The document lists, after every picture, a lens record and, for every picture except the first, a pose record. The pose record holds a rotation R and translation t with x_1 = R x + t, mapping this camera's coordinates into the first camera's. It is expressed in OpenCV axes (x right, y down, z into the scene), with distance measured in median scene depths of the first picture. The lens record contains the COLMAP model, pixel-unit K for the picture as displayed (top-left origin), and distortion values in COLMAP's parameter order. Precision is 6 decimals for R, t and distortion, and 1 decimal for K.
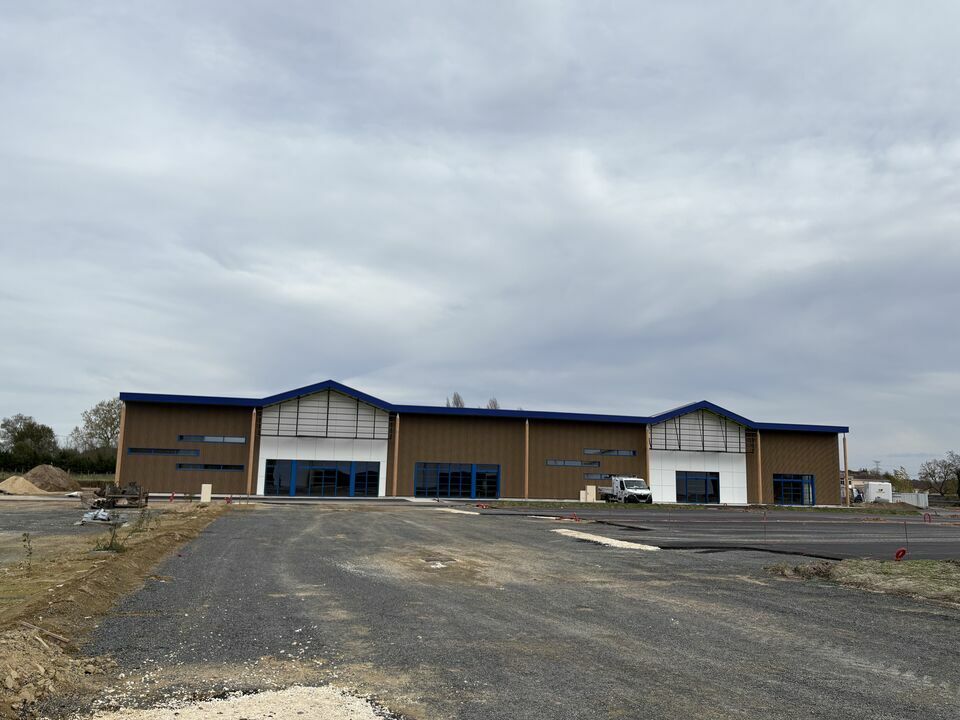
lens RADIAL K [[754.8, 0, 480.0], [0, 754.8, 360.0], [0, 0, 1]] dist [0.042317, -0.003359]
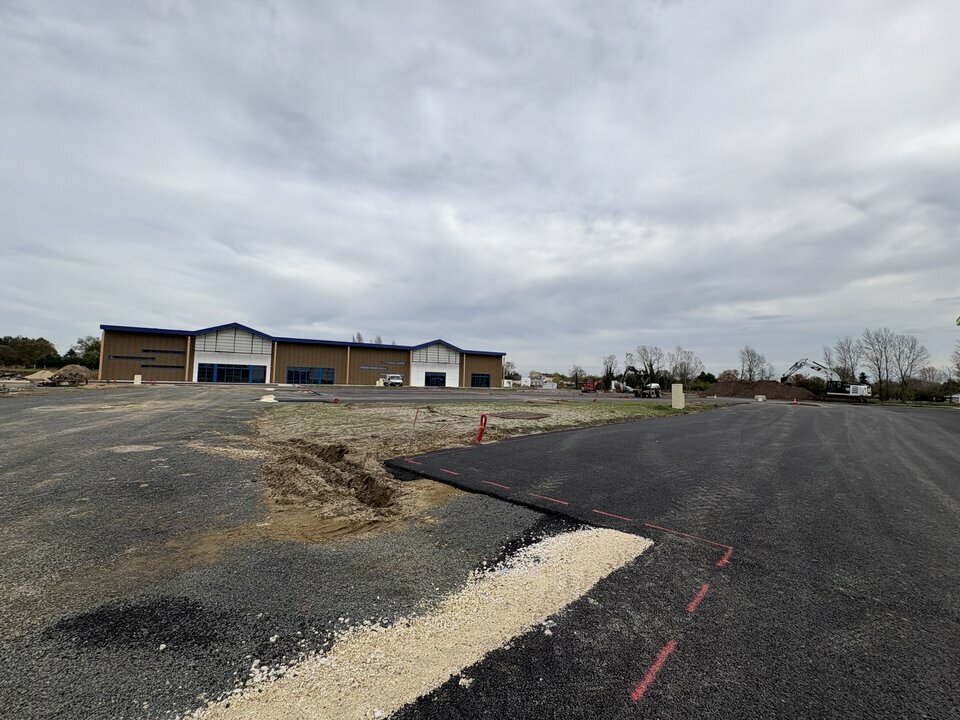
lens RADIAL K [[381.1, 0, 482.7], [0, 381.1, 378.8], [0, 0, 1]] dist [-0.000362, 0.000039]
pose [[0.973129, 0.006021, 0.230180, 0.170221], [-0.042609, 0.987102, 0.154317, -0.007296], [-0.226282, -0.159978, 0.960835, -0.072874]]
